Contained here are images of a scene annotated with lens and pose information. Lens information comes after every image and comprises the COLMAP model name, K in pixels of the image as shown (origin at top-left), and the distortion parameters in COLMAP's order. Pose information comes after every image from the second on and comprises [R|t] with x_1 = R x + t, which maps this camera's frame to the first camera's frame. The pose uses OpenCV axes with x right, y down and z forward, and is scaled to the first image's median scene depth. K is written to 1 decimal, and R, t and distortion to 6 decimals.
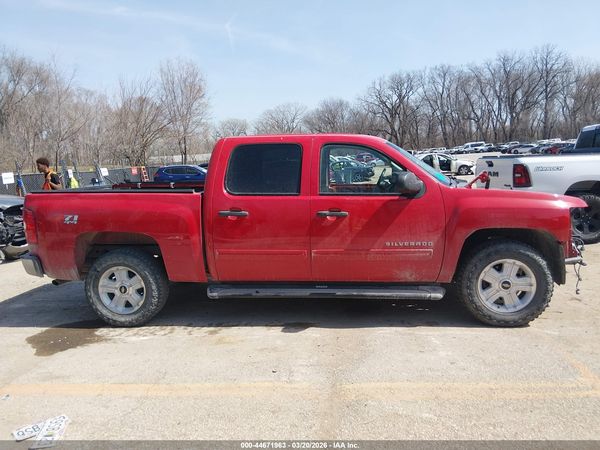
lens RADIAL K [[452.3, 0, 302.0], [0, 452.3, 227.6], [0, 0, 1]] dist [0.072859, -0.125321]
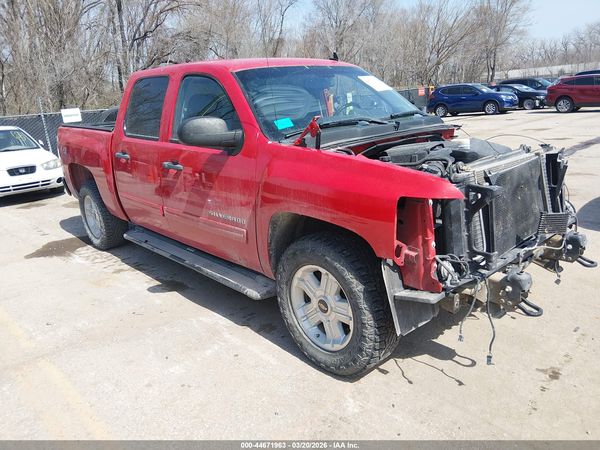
lens RADIAL K [[452.3, 0, 302.0], [0, 452.3, 227.6], [0, 0, 1]] dist [0.072859, -0.125321]
pose [[0.759190, 0.167306, -0.628999, 0.793026], [-0.056843, 0.979749, 0.191993, -0.096667], [0.648383, -0.110005, 0.753325, 0.522395]]
